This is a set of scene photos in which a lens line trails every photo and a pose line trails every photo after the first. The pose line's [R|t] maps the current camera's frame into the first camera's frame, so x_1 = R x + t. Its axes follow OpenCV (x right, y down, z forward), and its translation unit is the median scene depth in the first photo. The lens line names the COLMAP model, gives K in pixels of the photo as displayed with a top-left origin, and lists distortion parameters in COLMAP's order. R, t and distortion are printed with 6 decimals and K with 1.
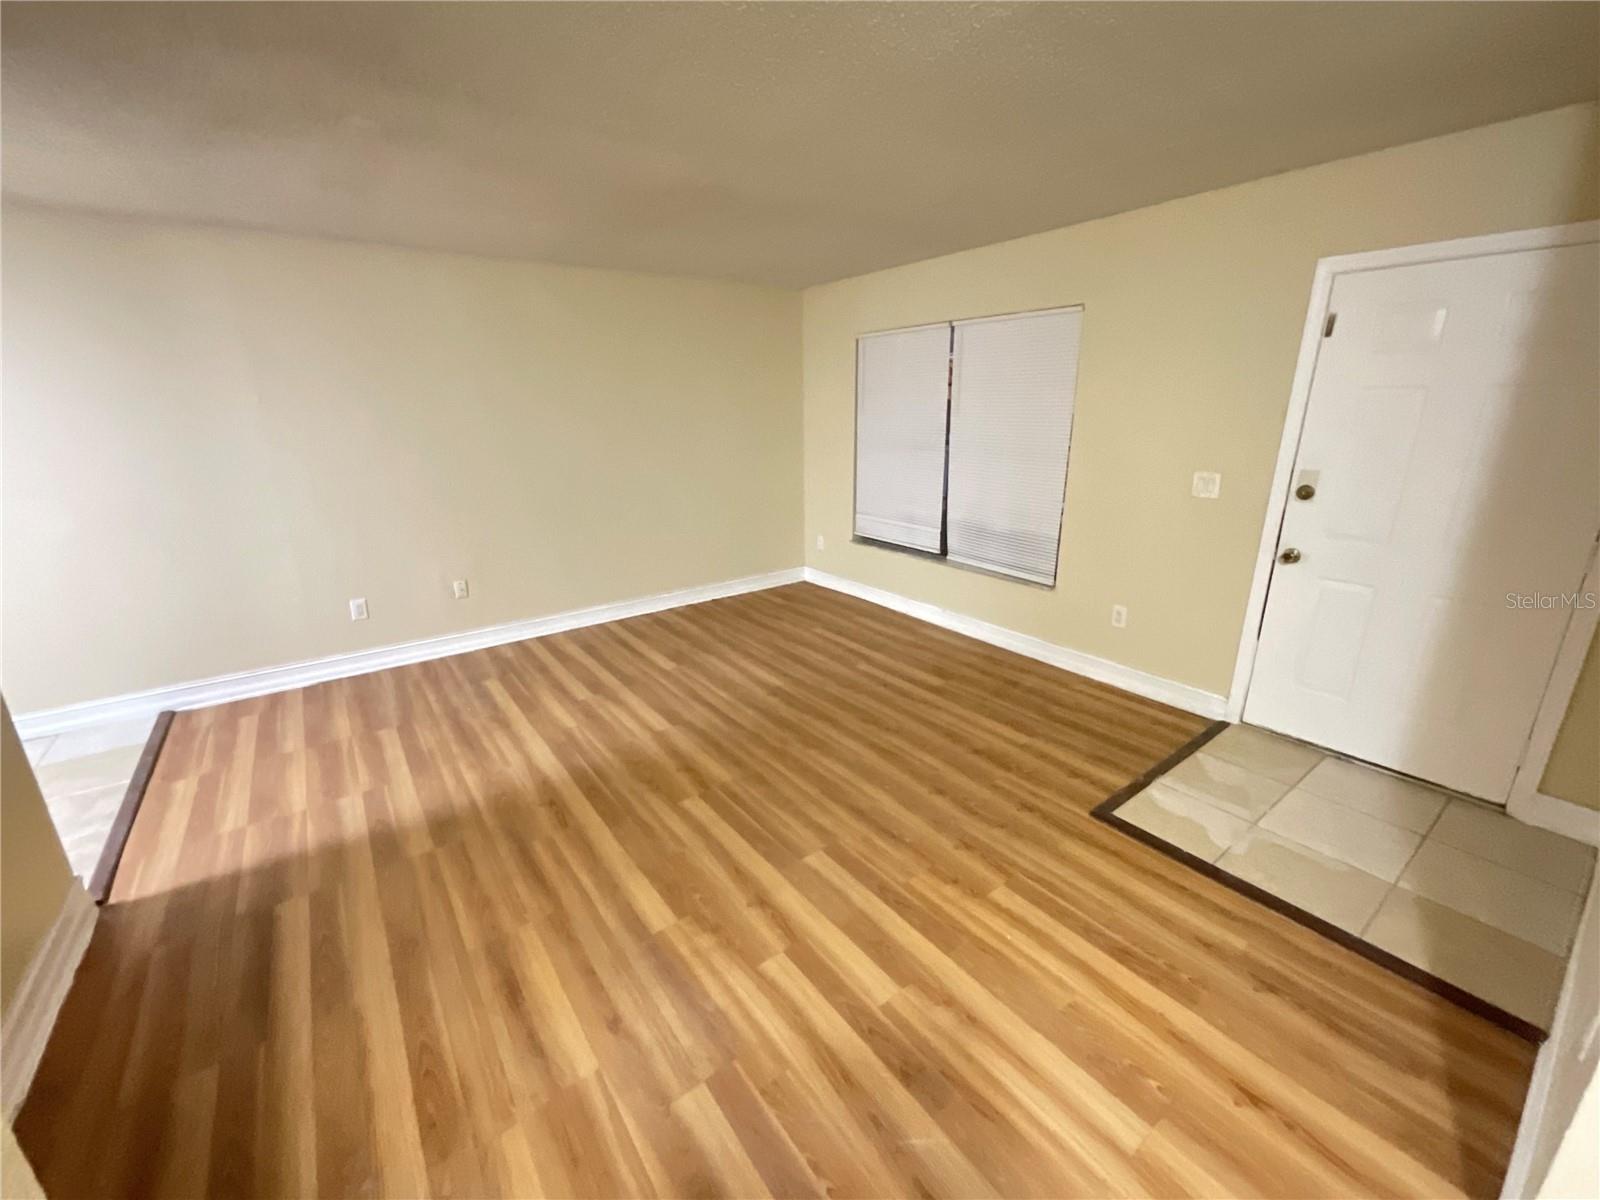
lens RADIAL K [[650.0, 0, 802.9], [0, 650.0, 600.3], [0, 0, 1]] dist [-0.002176, 0.003307]
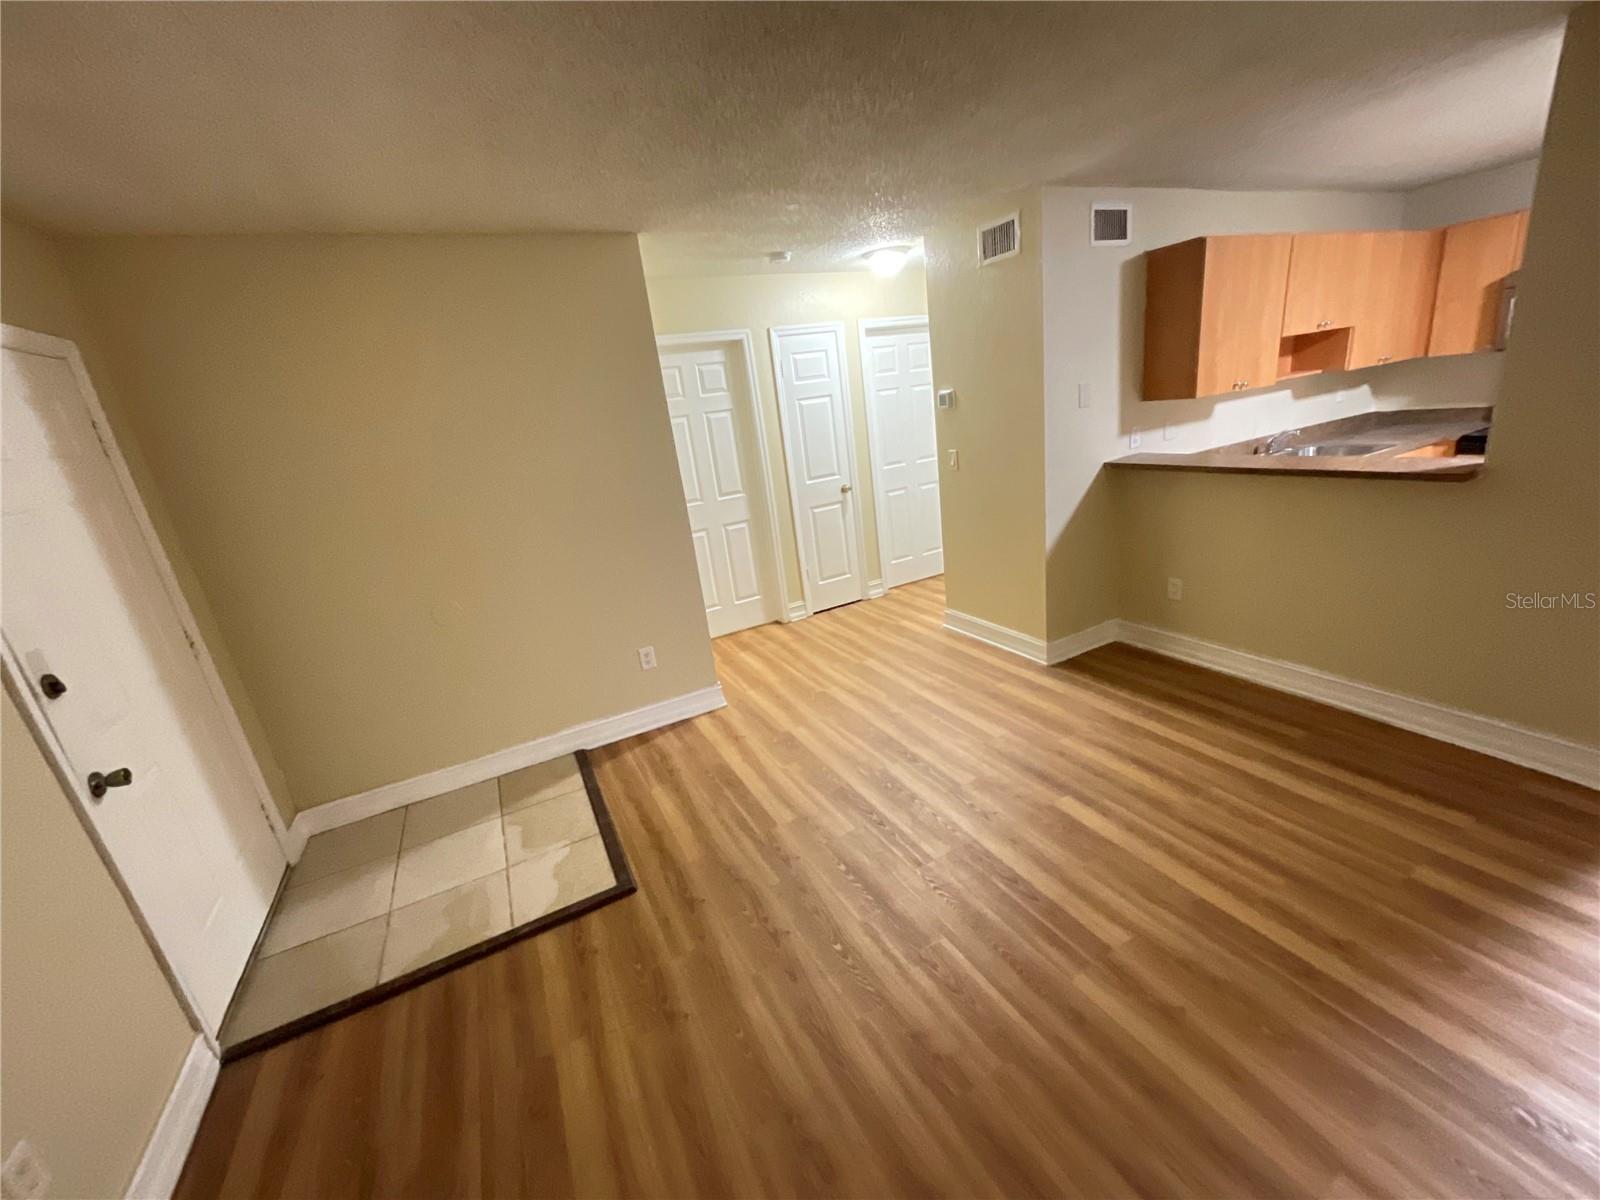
lens RADIAL K [[650.0, 0, 802.9], [0, 650.0, 600.3], [0, 0, 1]] dist [-0.002176, 0.003307]
pose [[-0.977032, 0.076625, 0.198840, -0.003306], [0.177020, 0.811309, 0.557172, -0.411169], [-0.118628, 0.579574, -0.806239, 1.275757]]
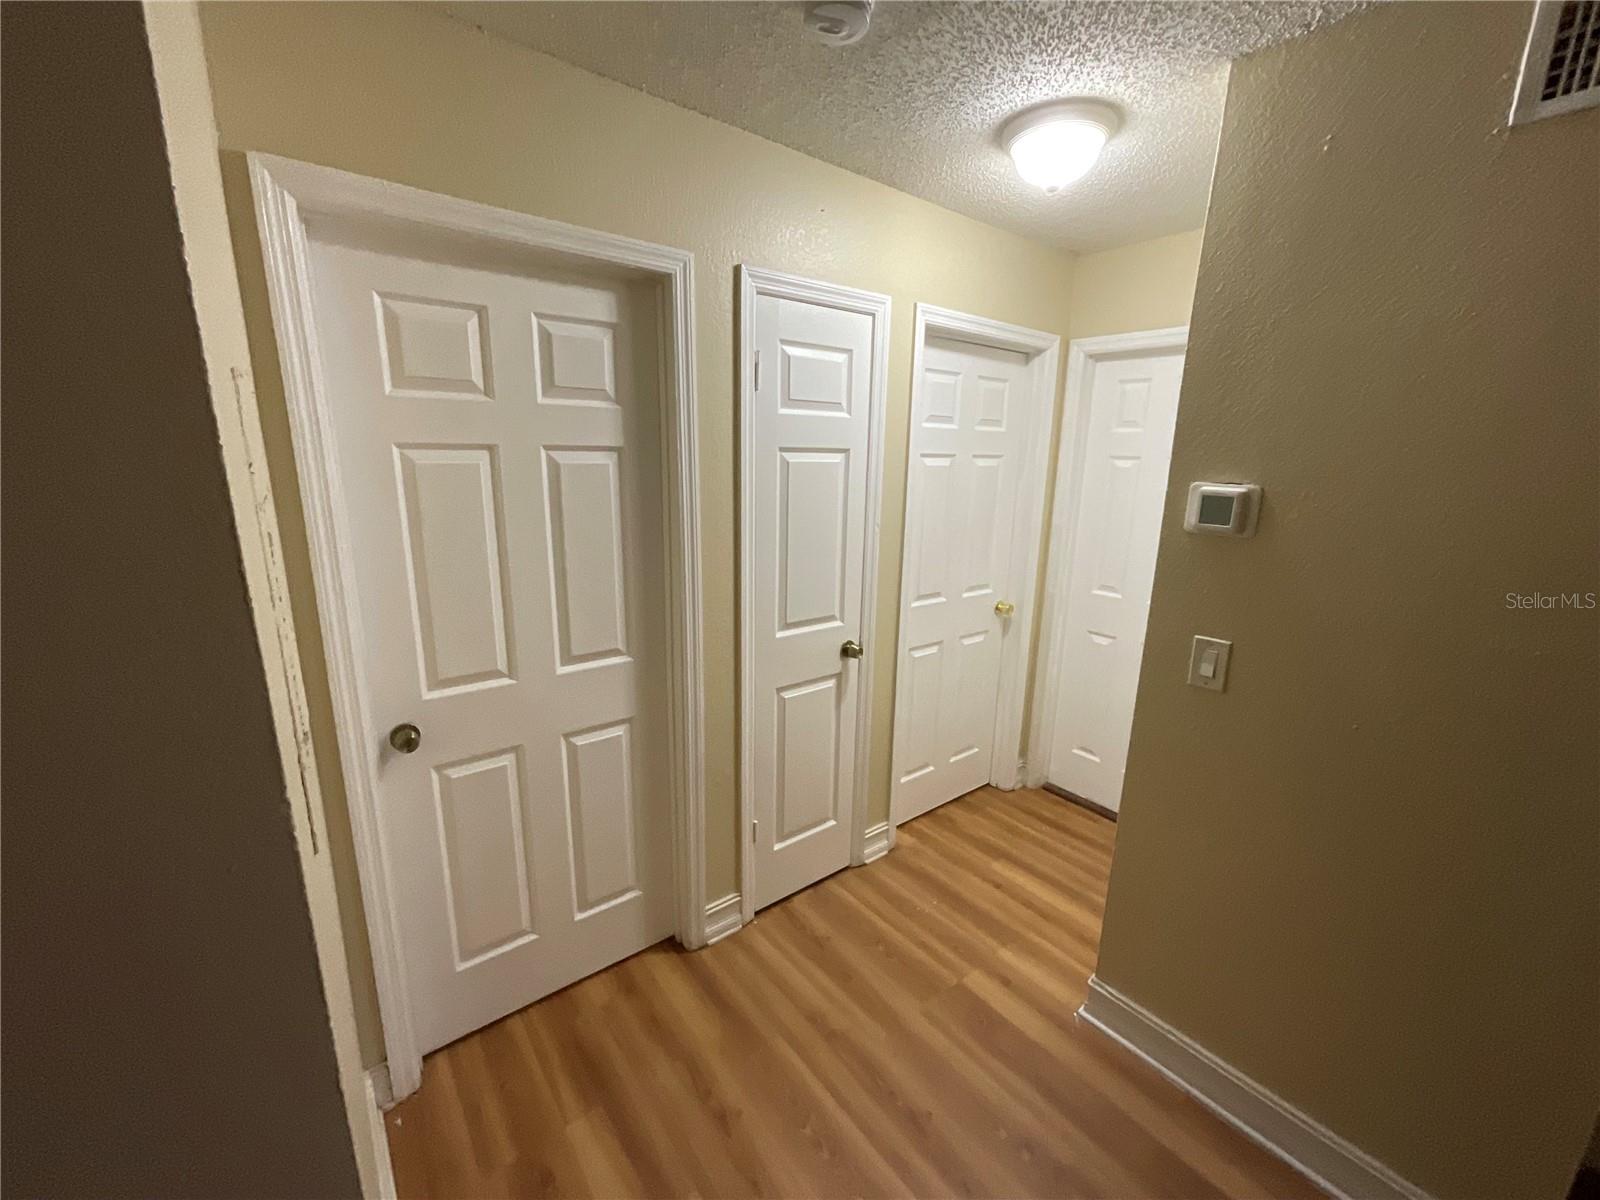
lens RADIAL K [[654.8, 0, 804.0], [0, 654.8, 601.9], [0, 0, 1]] dist [0.007450, -0.000360]
pose [[-0.999358, -0.002943, -0.035702, 0.282367], [-0.020698, 0.860873, 0.508399, -0.142143], [0.029239, 0.508811, -0.860381, 0.398078]]
